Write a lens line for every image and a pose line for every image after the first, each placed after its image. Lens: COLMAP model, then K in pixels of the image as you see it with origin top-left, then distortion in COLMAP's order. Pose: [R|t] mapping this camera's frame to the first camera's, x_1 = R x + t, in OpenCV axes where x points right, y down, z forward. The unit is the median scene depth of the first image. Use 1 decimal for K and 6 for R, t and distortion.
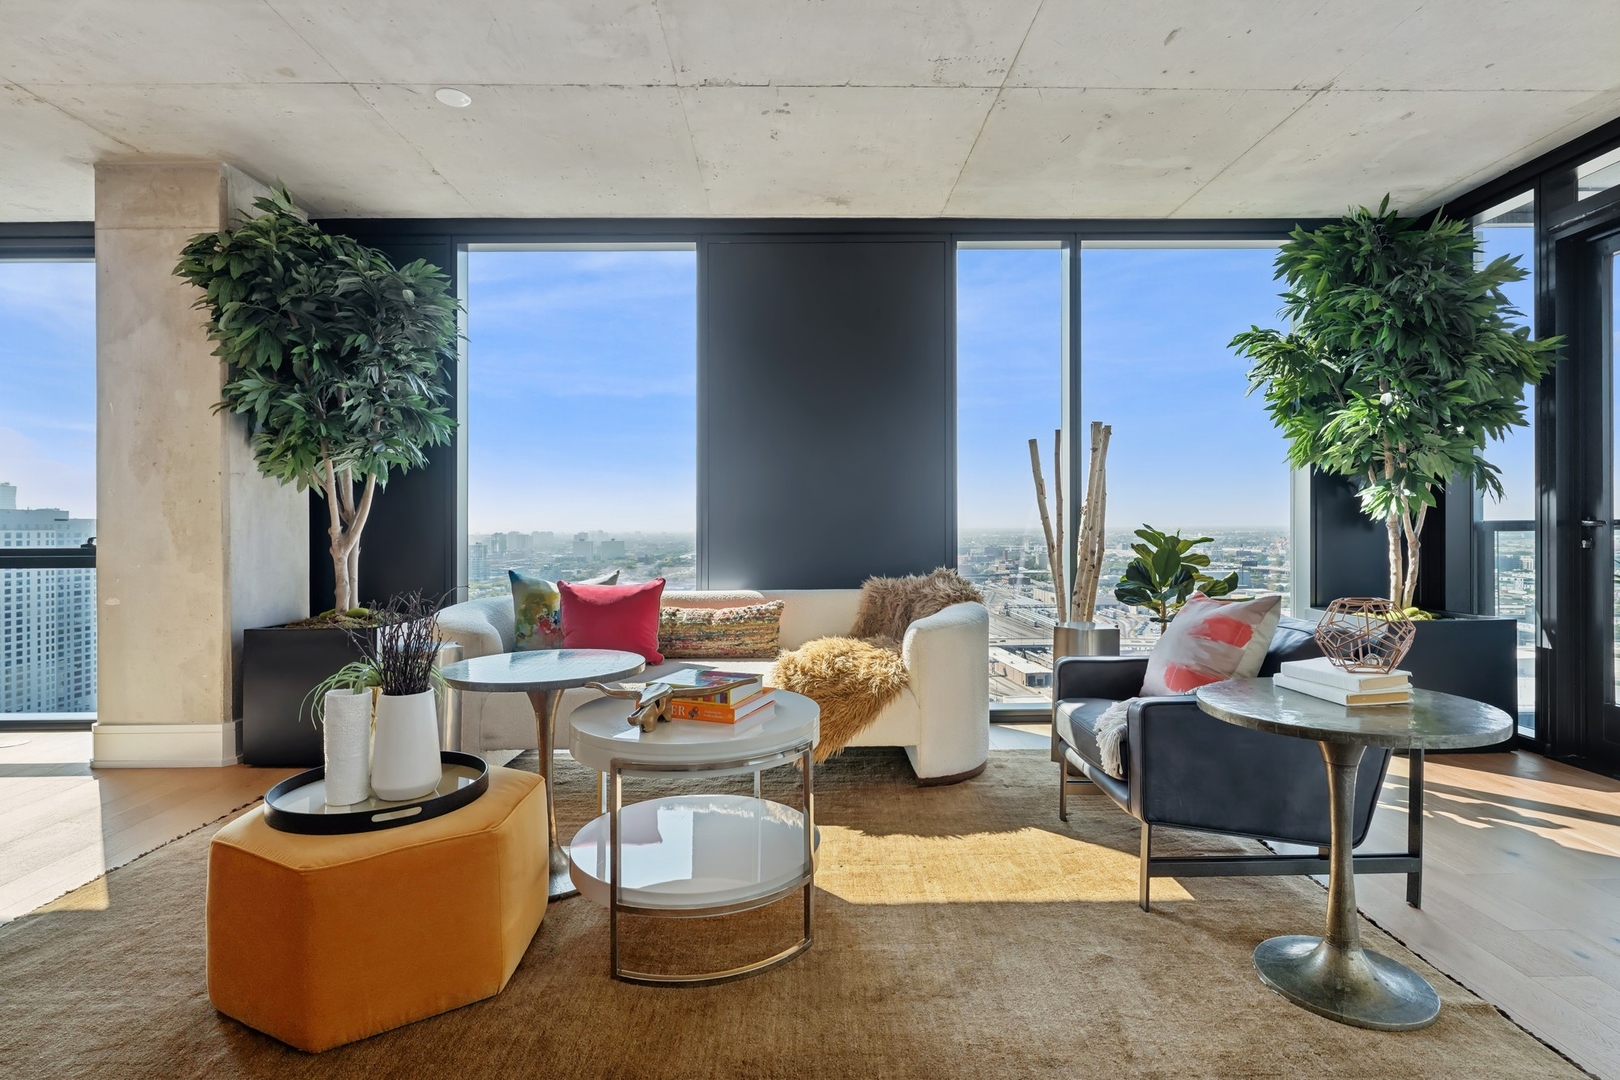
lens RADIAL K [[784.2, 0, 806.3], [0, 784.2, 523.2], [0, 0, 1]] dist [-0.002750, -0.000393]
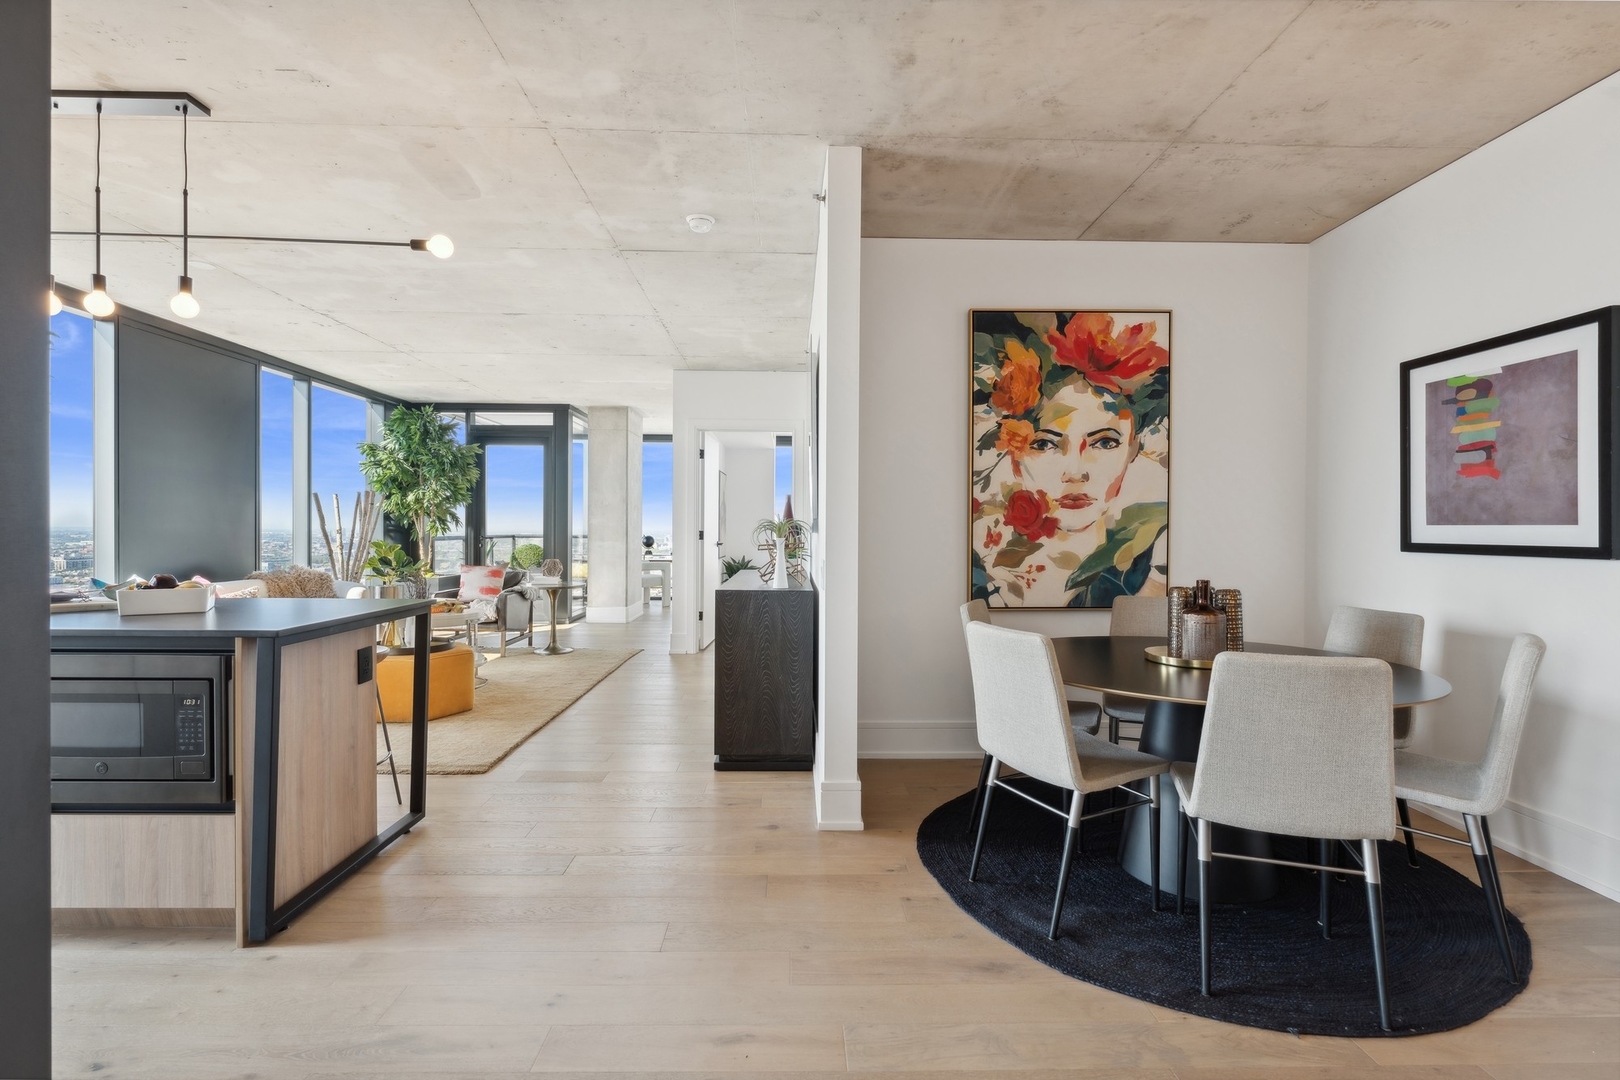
lens RADIAL K [[728.4, 0, 804.7], [0, 728.4, 535.5], [0, 0, 1]] dist [-0.003413, -0.000192]
pose [[-0.006333, -0.000383, 0.999980, -1.606001], [-0.010888, 0.999941, 0.000314, -0.022326], [-0.999921, -0.010885, -0.006337, -0.152763]]
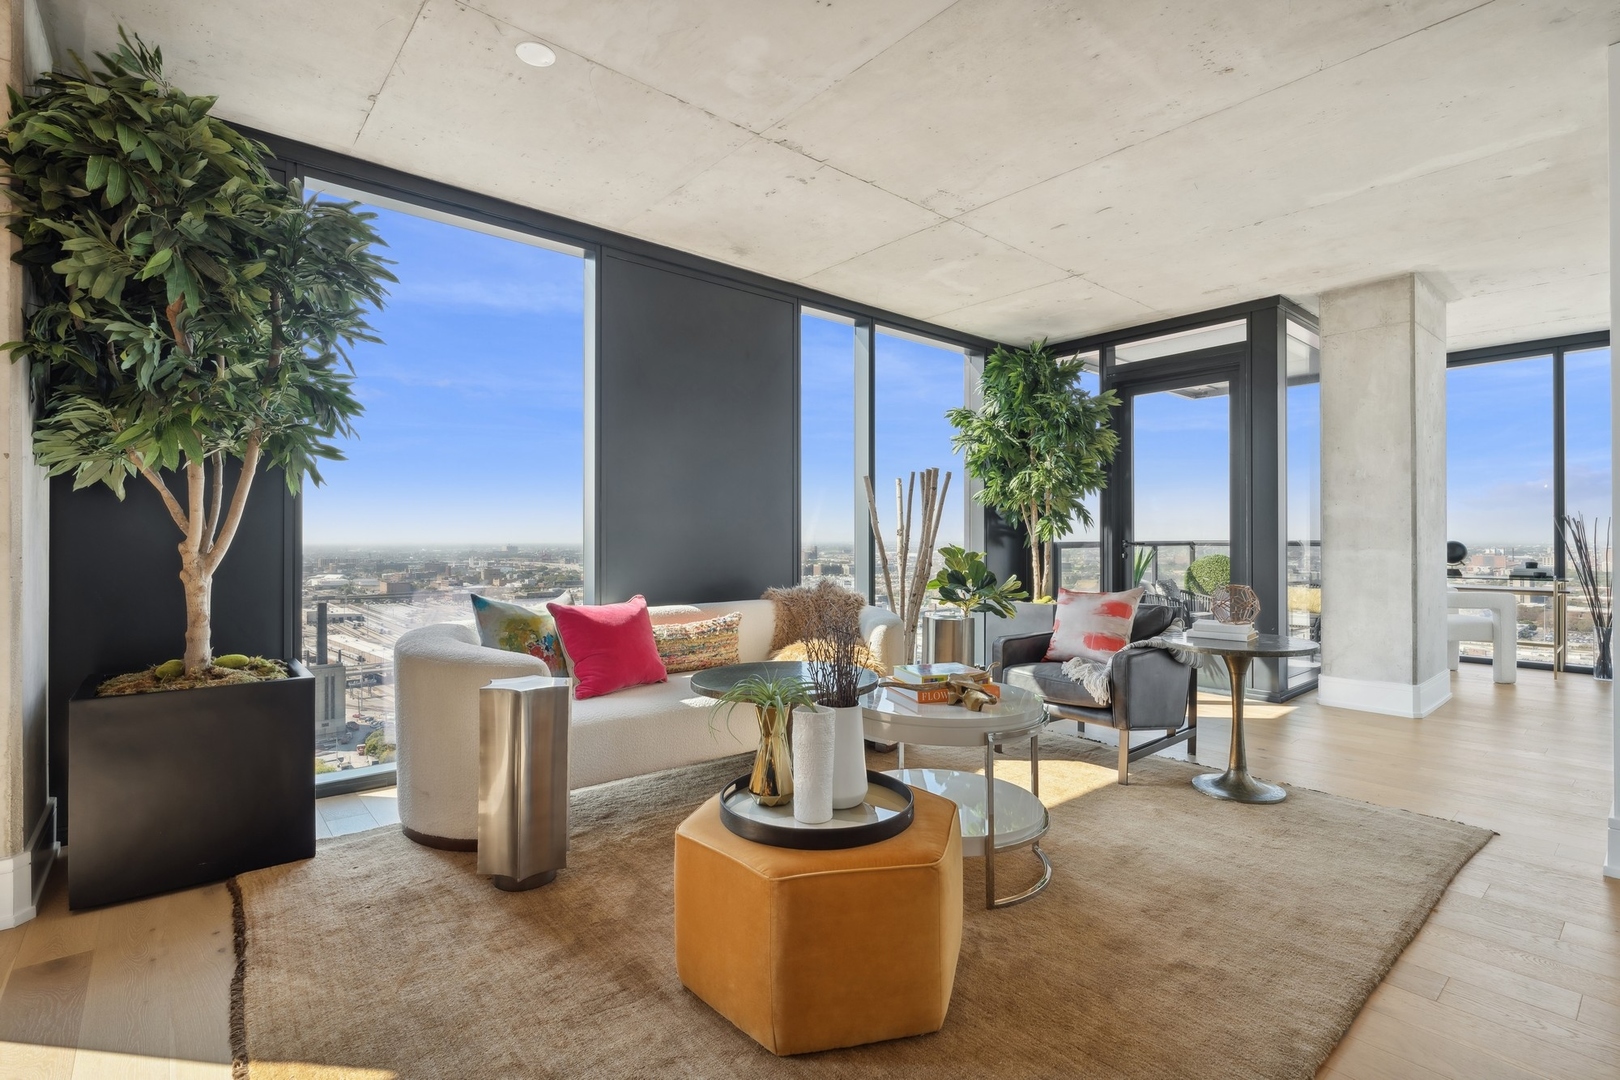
lens RADIAL K [[754.7, 0, 807.0], [0, 754.7, 535.6], [0, 0, 1]] dist [-0.001853, 0.000128]
pose [[0.769958, 0.010837, 0.638003, -0.640144], [-0.008241, 0.999941, -0.007039, -0.000923], [-0.638041, 0.000162, 0.770002, 0.134271]]
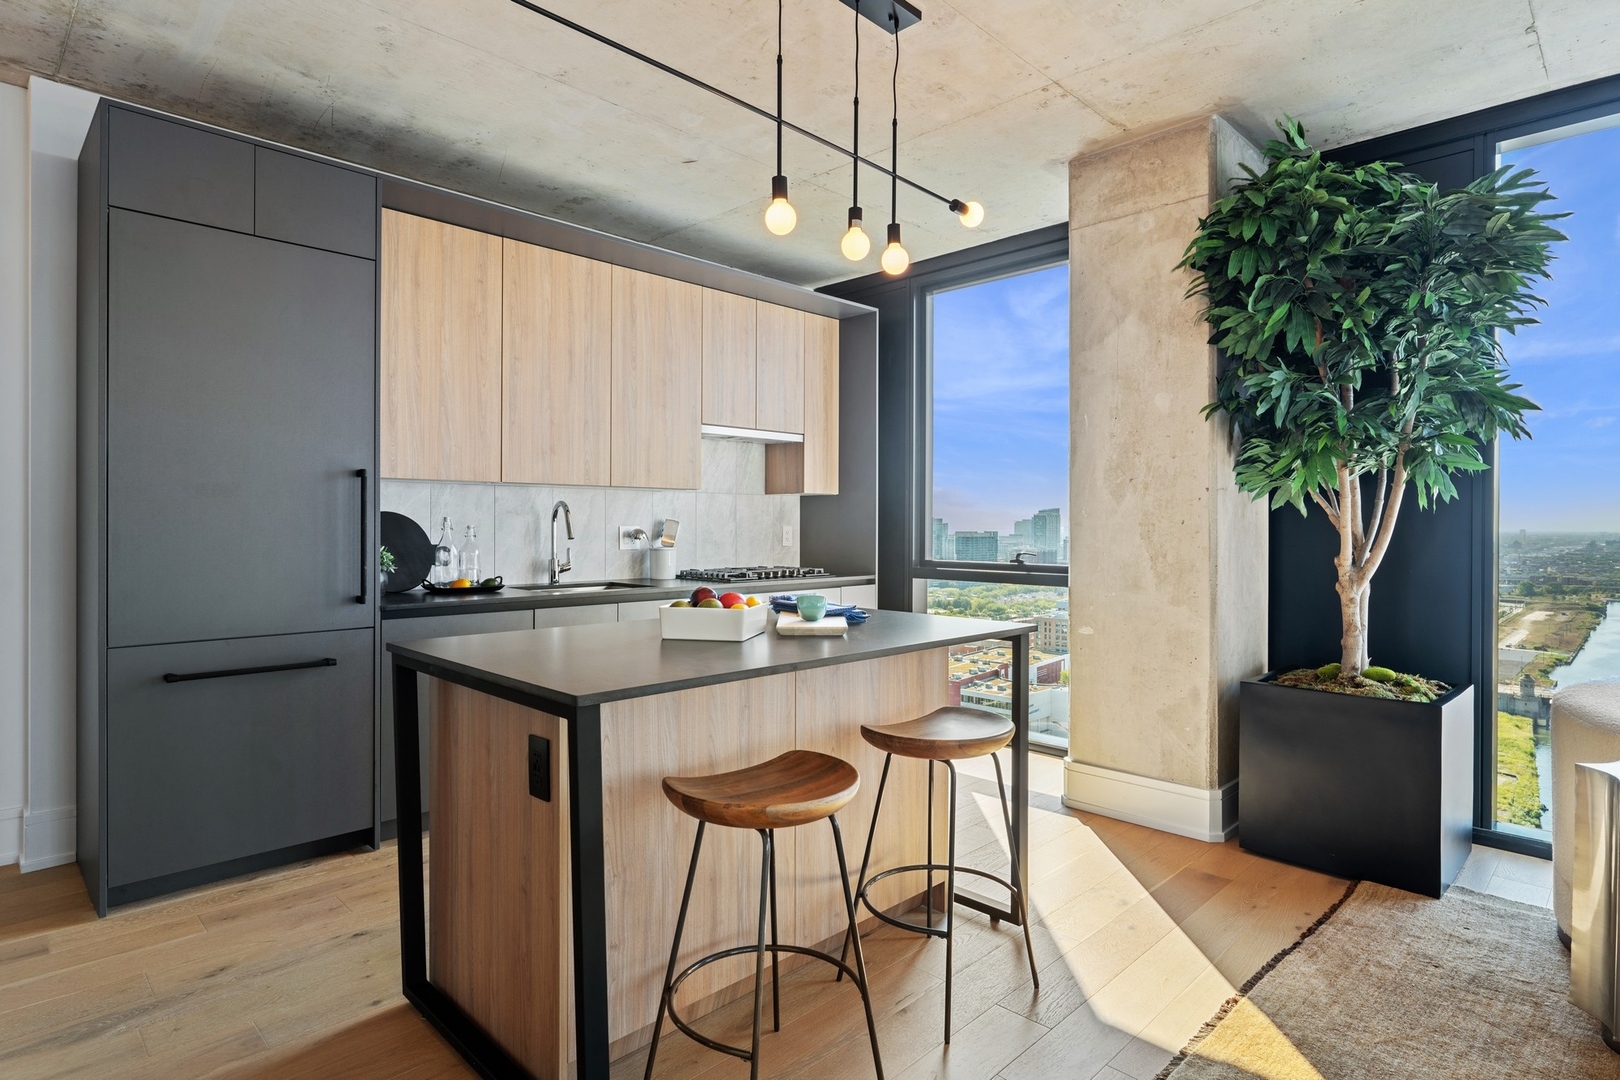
lens RADIAL K [[863.3, 0, 802.0], [0, 863.3, 524.2], [0, 0, 1]] dist [-0.018230, 0.012896]
pose [[0.698571, 0.010263, -0.715467, -0.394631], [-0.005867, 0.999946, 0.008615, -0.031925], [0.715517, -0.001821, 0.698593, 0.050998]]
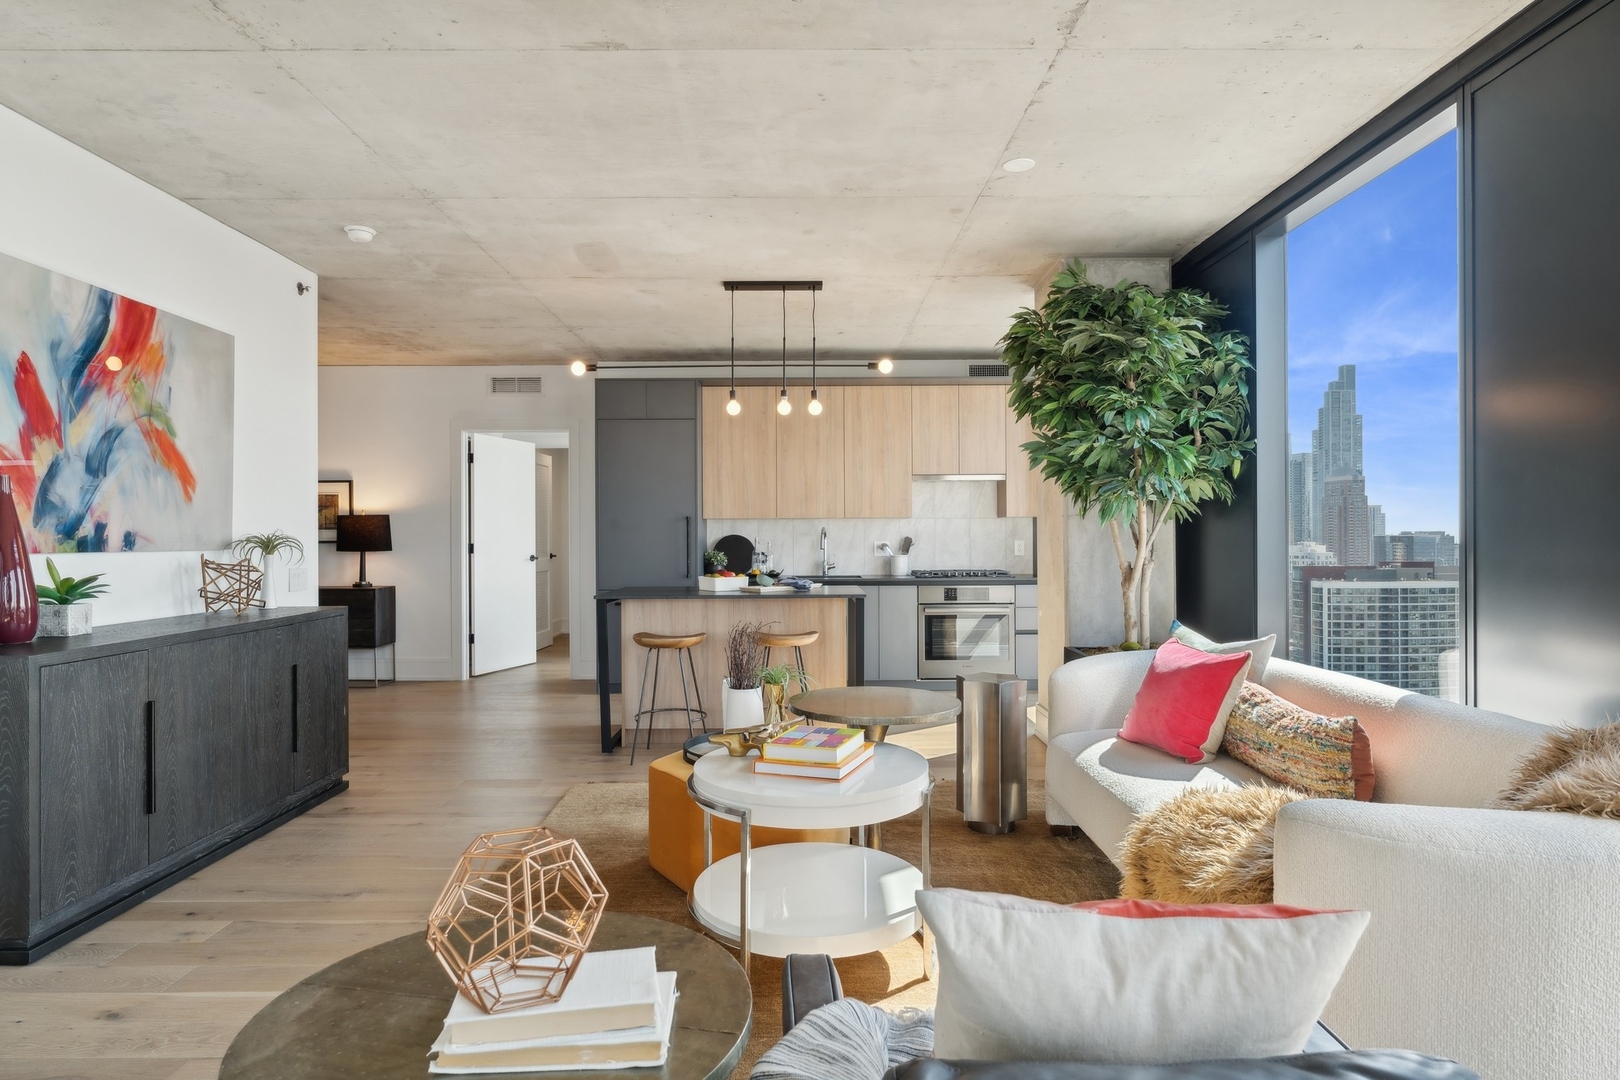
lens RADIAL K [[922.9, 0, 810.0], [0, 922.9, 540.0], [0, 0, 1]] dist [-0.000090, 0.000164]
pose [[-0.008044, 0.010919, -0.999908, 0.686157], [0.009453, 0.999897, 0.010843, -0.045276], [0.999923, -0.009365, -0.008146, 0.617491]]
